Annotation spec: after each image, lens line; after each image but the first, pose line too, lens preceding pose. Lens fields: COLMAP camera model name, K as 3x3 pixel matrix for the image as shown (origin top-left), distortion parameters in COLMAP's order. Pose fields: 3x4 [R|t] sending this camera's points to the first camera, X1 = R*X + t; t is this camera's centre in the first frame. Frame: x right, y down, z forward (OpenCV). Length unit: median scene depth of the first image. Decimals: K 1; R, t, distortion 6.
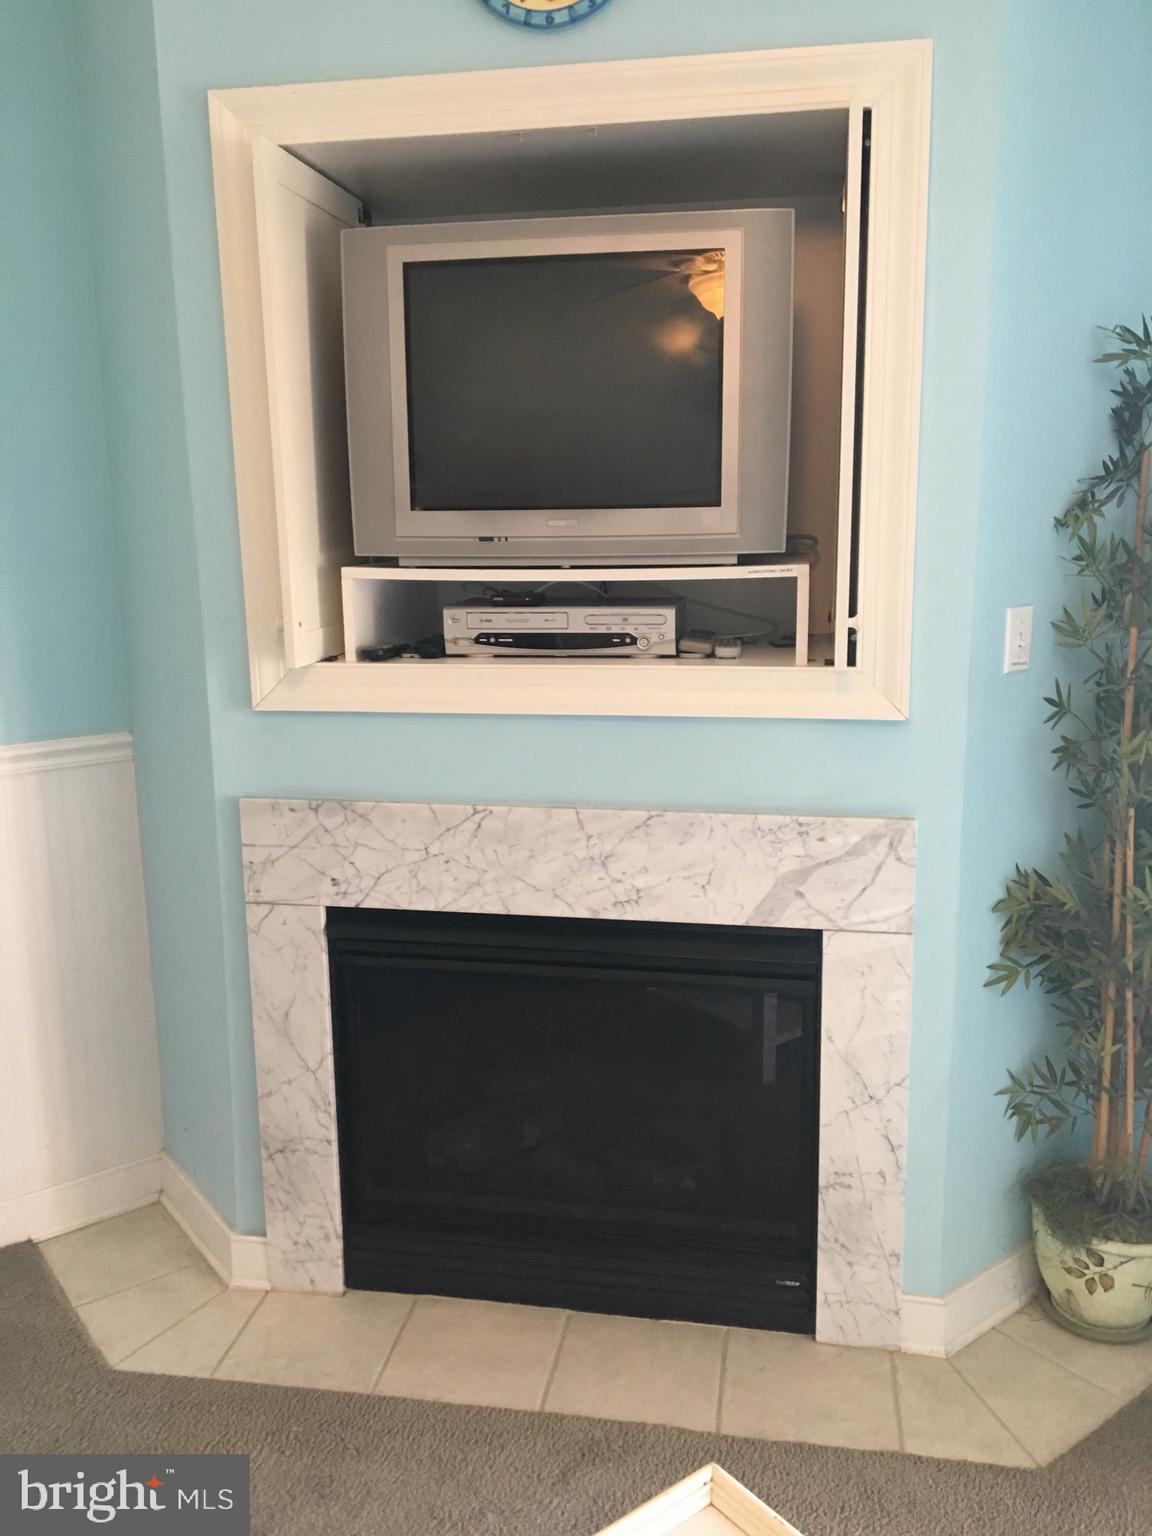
lens RADIAL K [[1275.0, 0, 574.3], [0, 1275.0, 767.1], [0, 0, 1]] dist [0.069168, -0.063532]
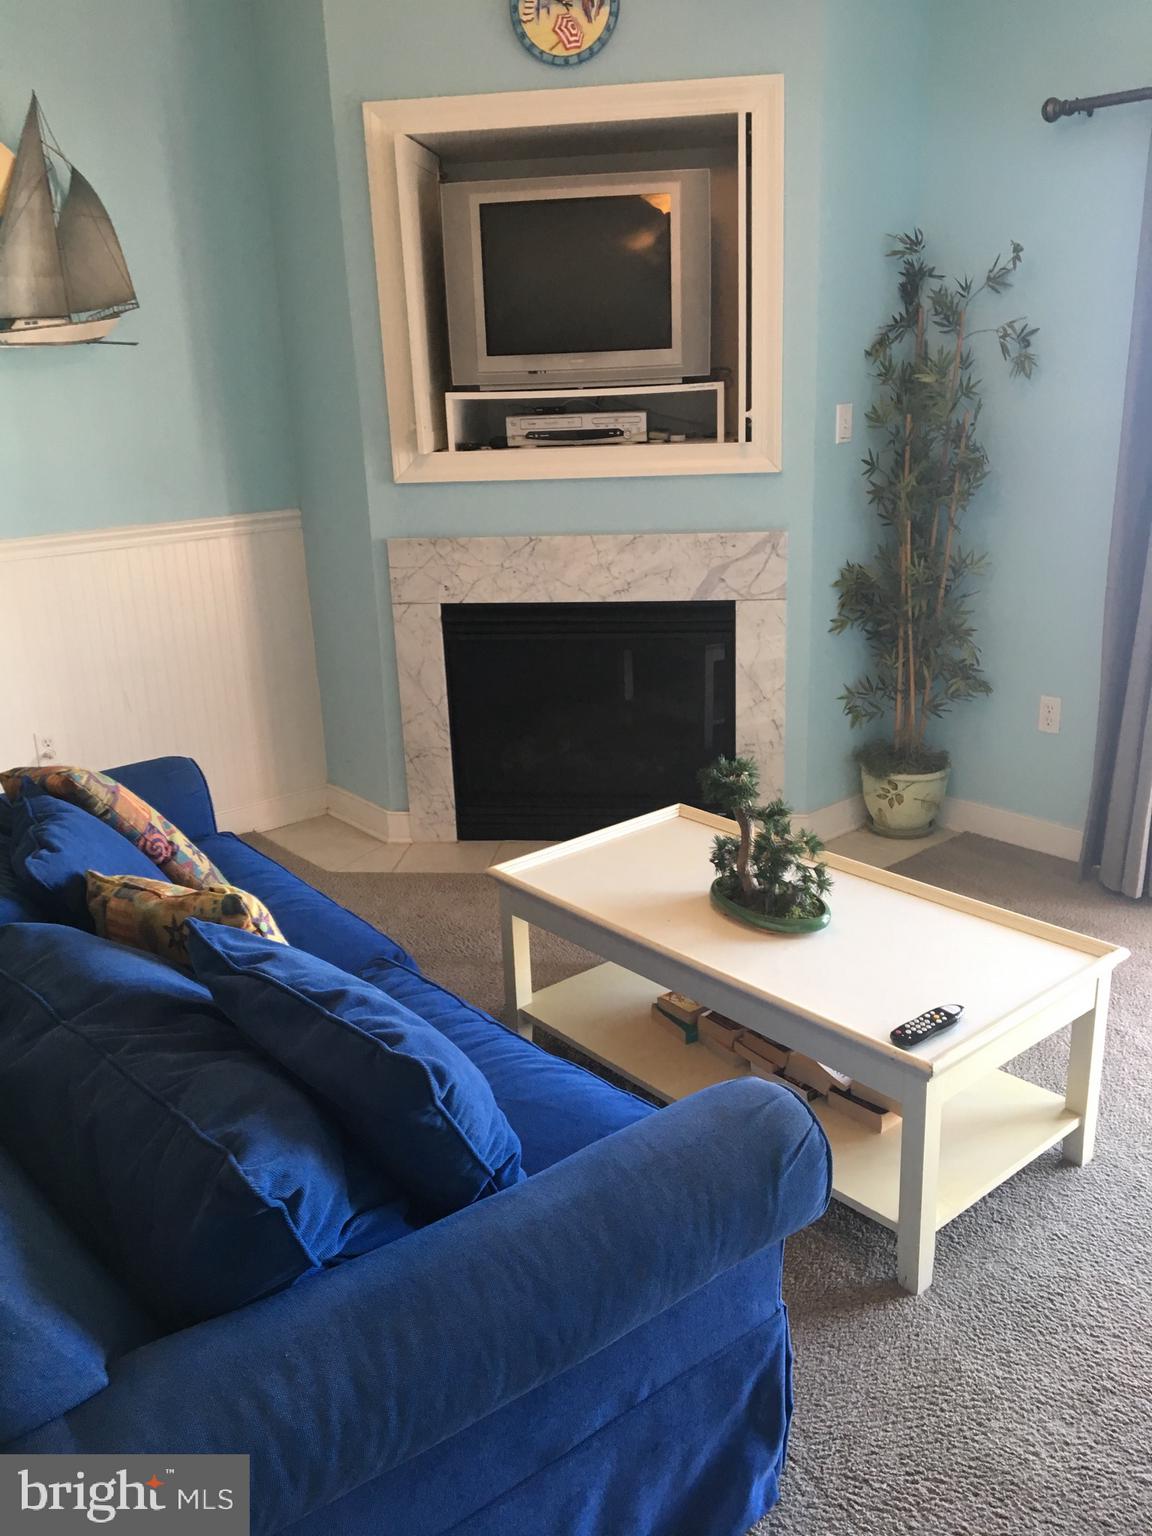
lens RADIAL K [[1275.0, 0, 571.3], [0, 1275.0, 769.6], [0, 0, 1]] dist [0.069168, -0.063532]
pose [[0.998706, -0.037049, 0.034843, -0.094122], [0.033380, 0.994370, 0.100572, 0.168360], [-0.038373, -0.099278, 0.994320, -0.713332]]
